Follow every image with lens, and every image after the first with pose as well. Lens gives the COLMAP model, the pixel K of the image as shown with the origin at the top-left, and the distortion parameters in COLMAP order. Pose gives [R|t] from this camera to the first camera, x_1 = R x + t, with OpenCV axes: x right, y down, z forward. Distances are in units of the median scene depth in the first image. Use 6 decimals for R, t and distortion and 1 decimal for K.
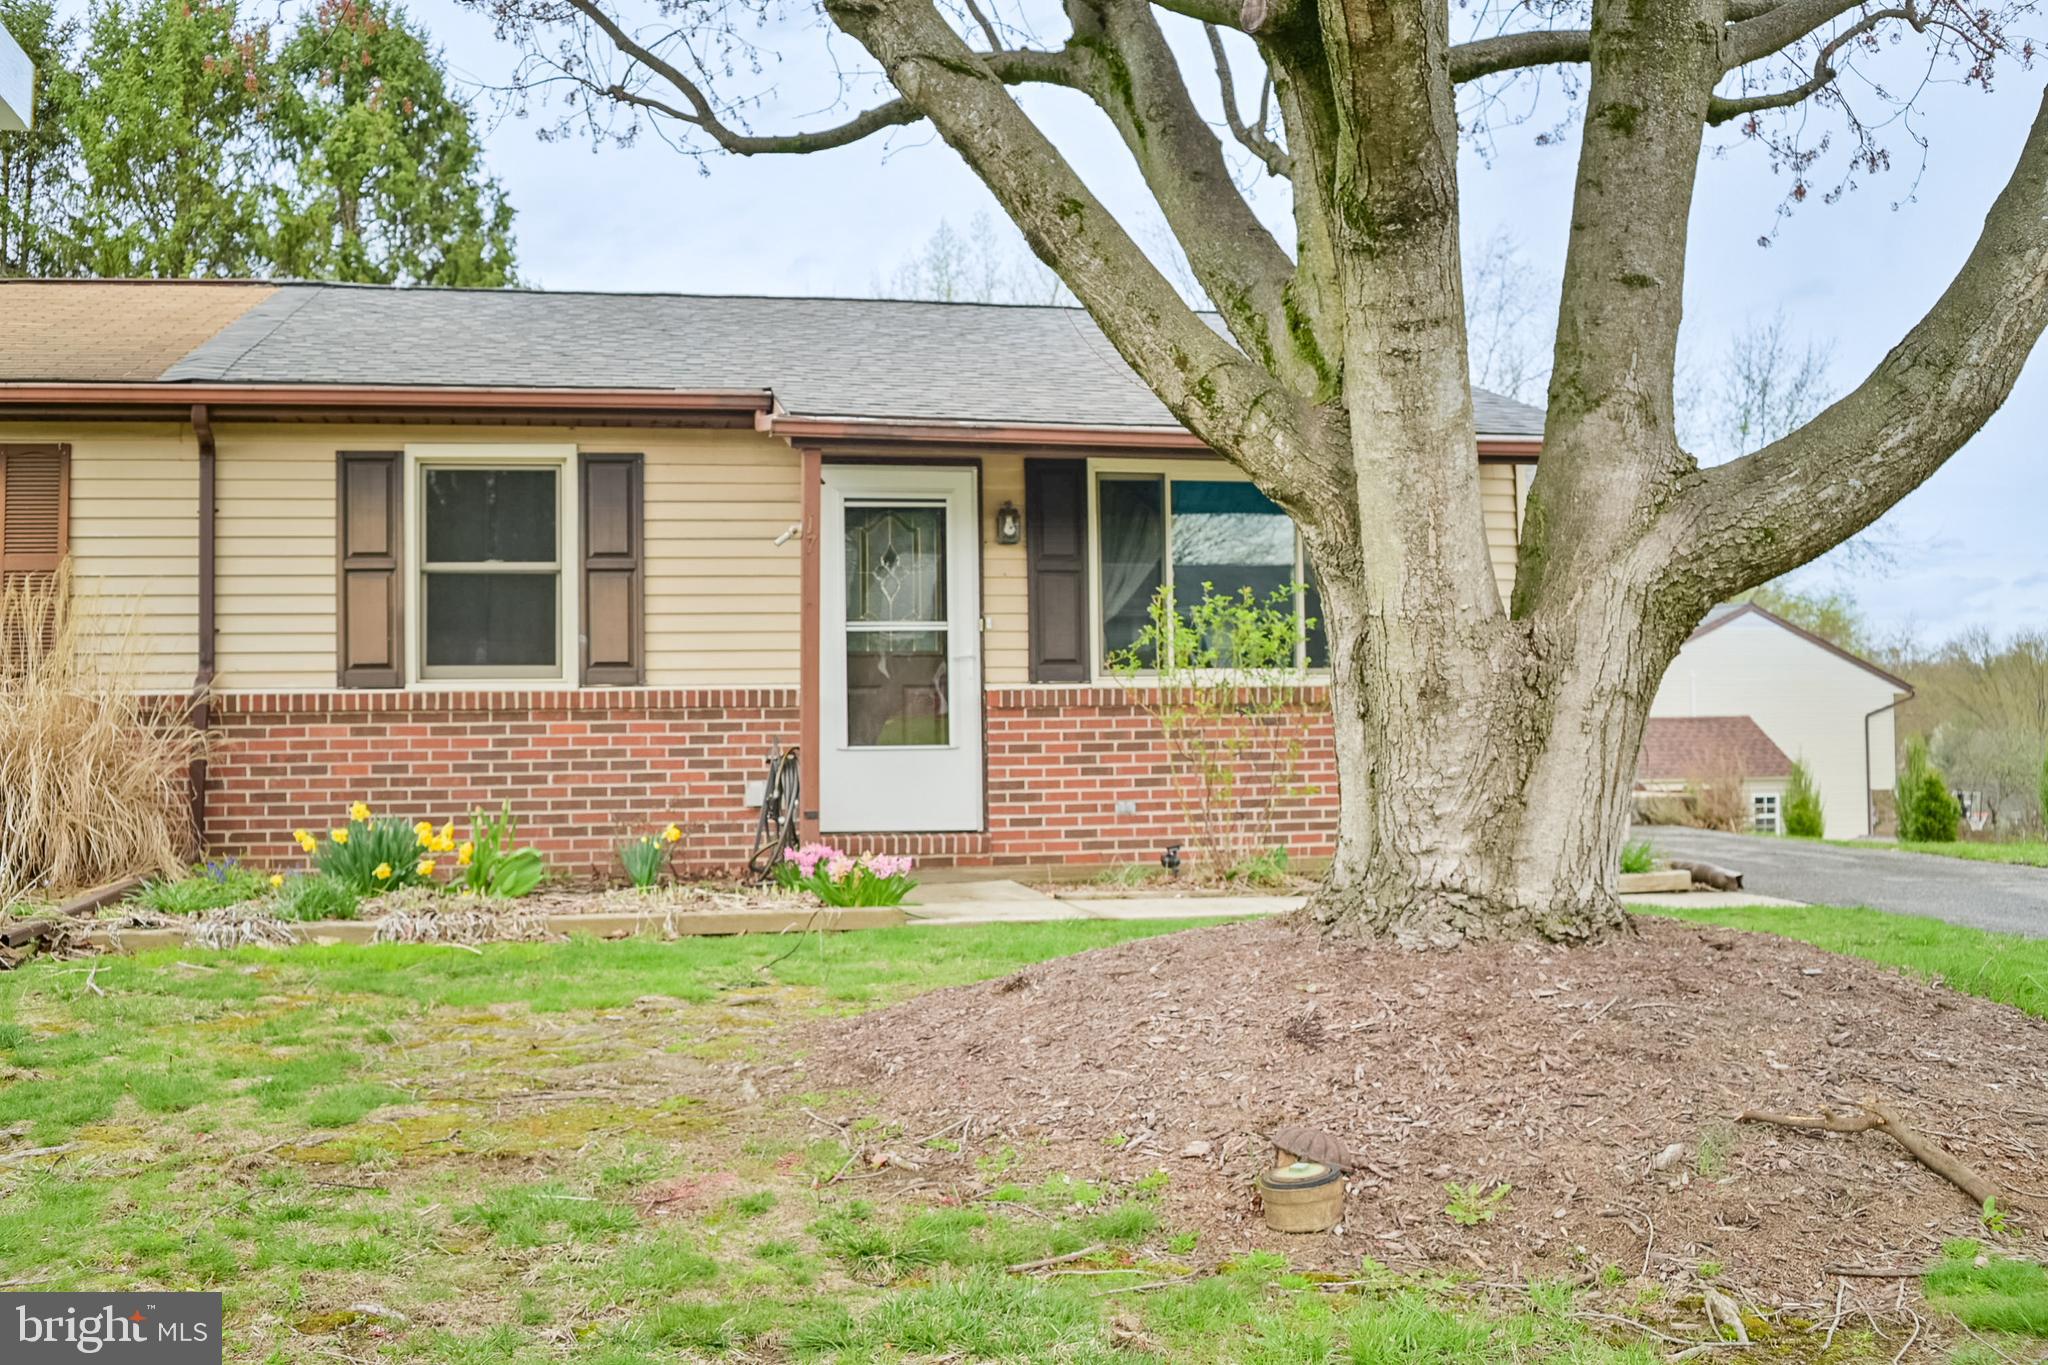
lens RADIAL K [[1963.6, 0, 971.2], [0, 1963.6, 653.6], [0, 0, 1]] dist [-0.107740, 0.000000]
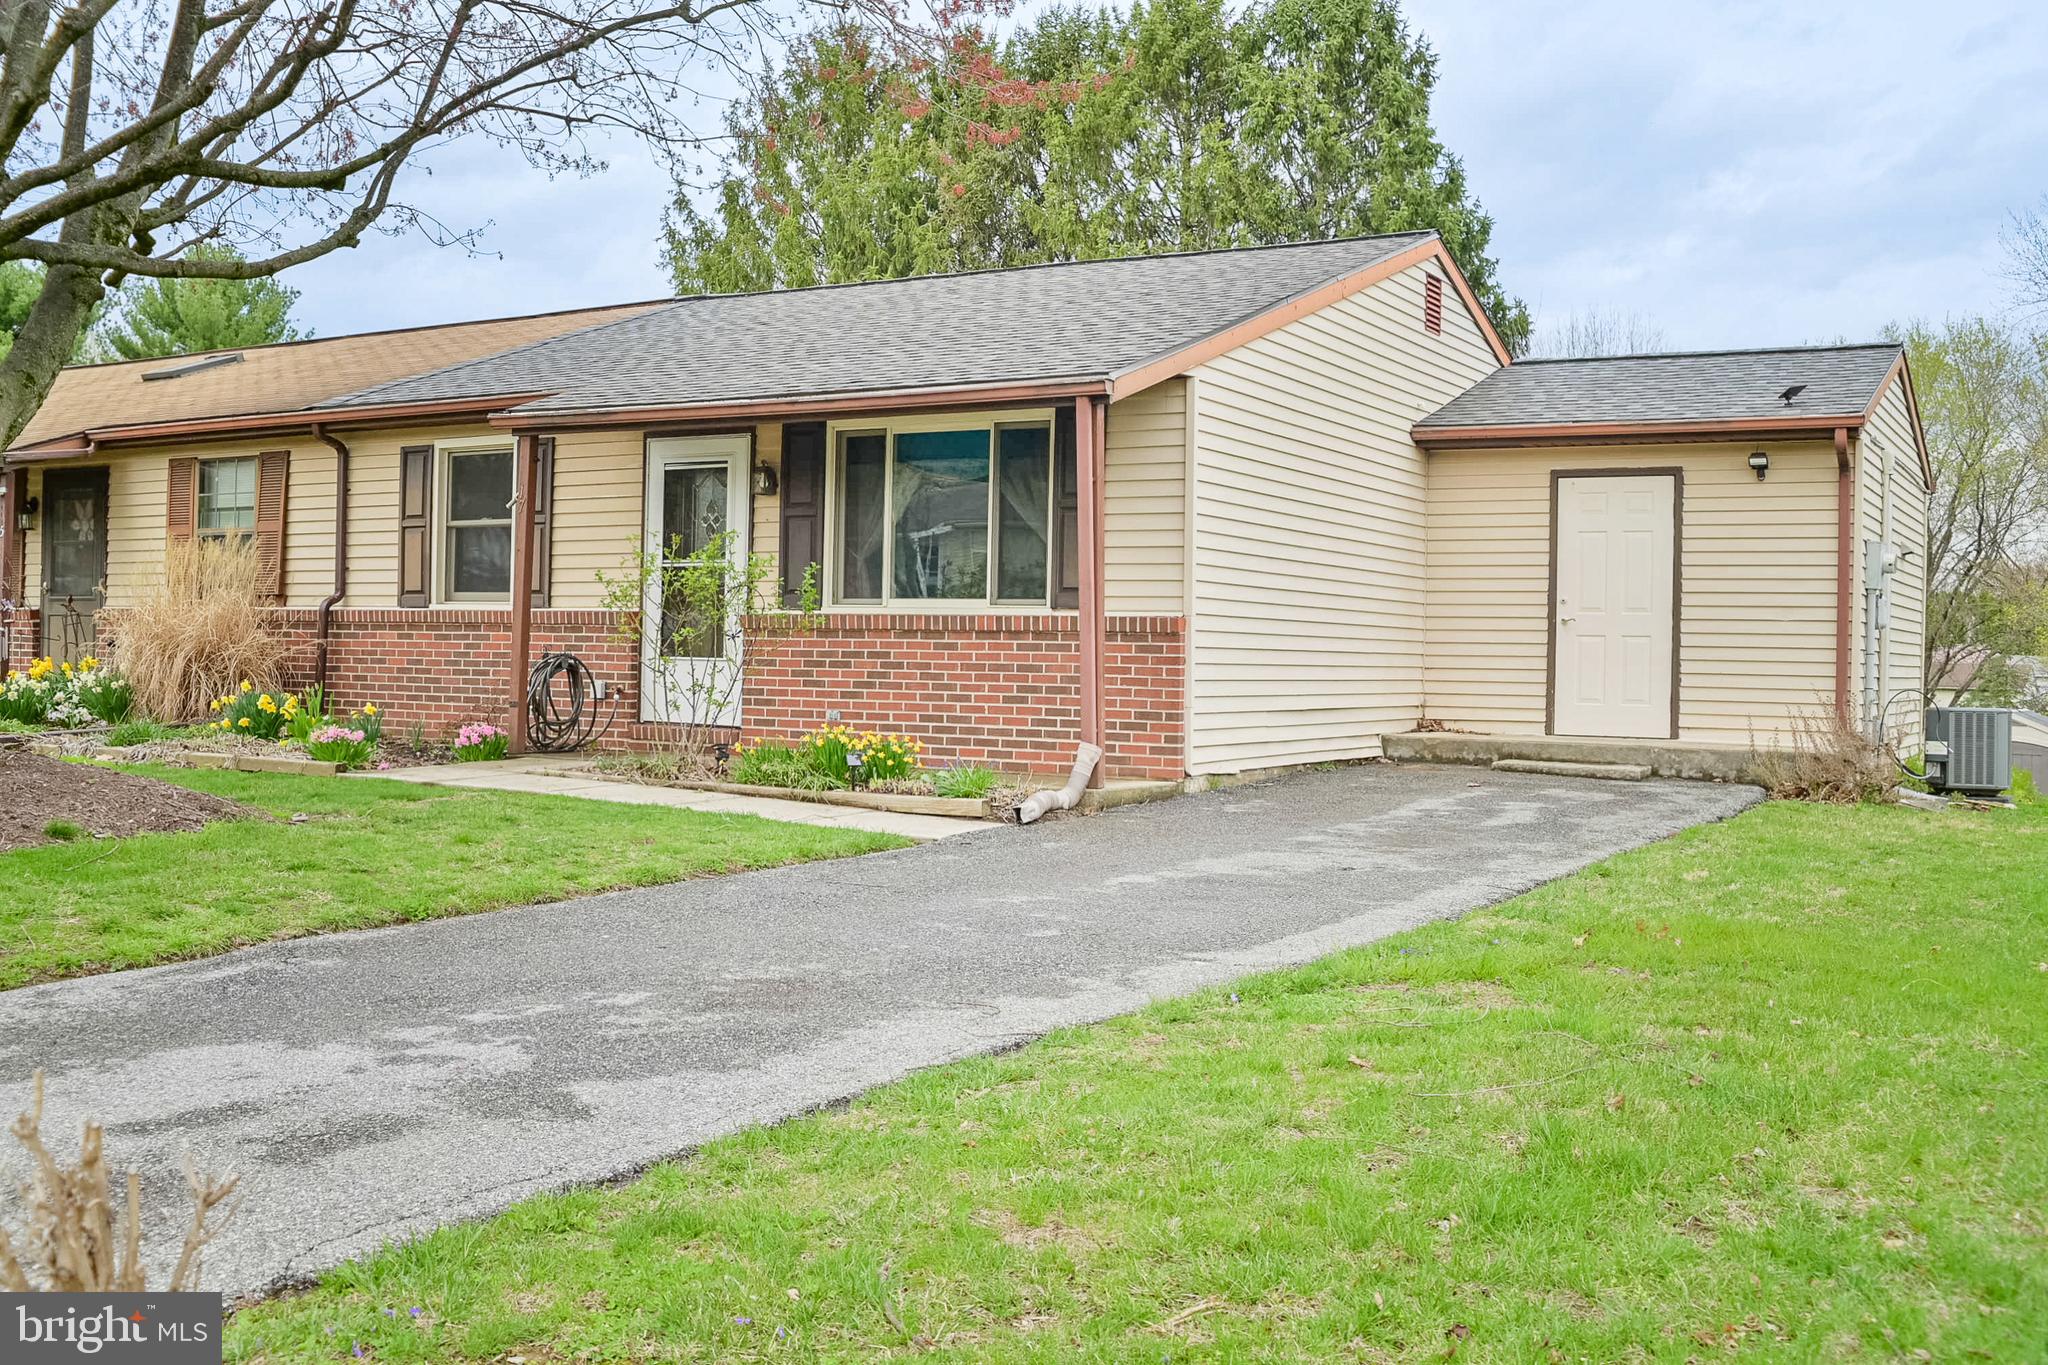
lens RADIAL K [[1963.6, 0, 1016.4], [0, 1963.6, 672.1], [0, 0, 1]] dist [-0.107740, 0.000000]
pose [[0.739177, 0.036477, -0.672523, 1.003713], [0.000532, 0.998500, 0.054742, -0.013099], [0.673511, -0.040822, 0.738049, 0.209472]]
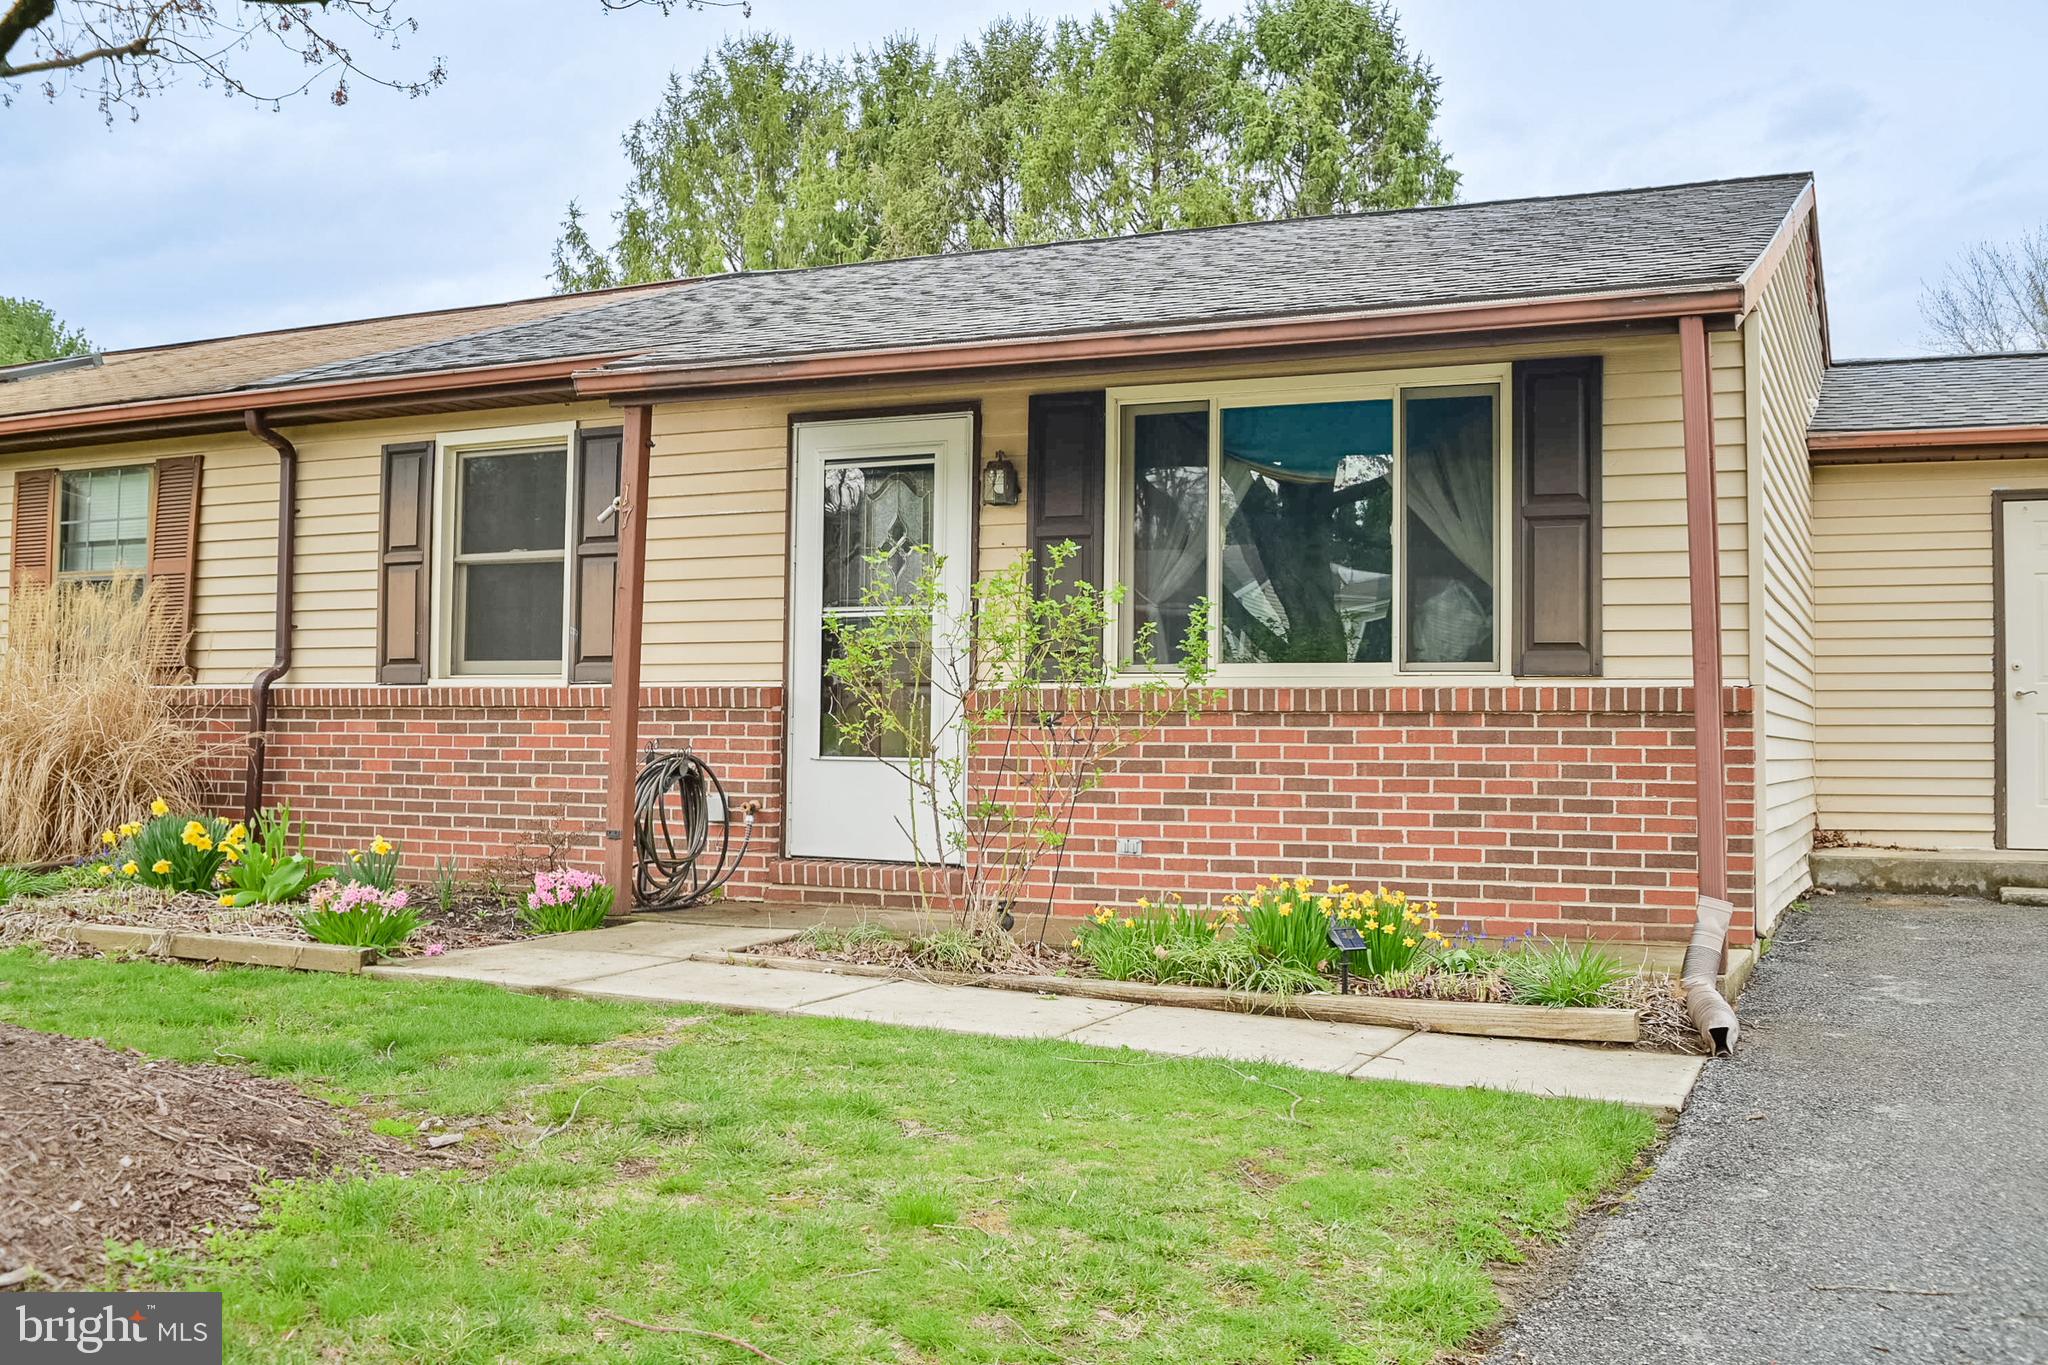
lens RADIAL K [[1963.6, 0, 1029.0], [0, 1963.6, 685.4], [0, 0, 1]] dist [-0.107740, 0.000000]
pose [[0.803573, 0.006313, -0.595173, 0.521704], [0.004195, 0.999859, 0.016269, 0.003978], [0.595192, -0.015570, 0.803433, 0.387296]]
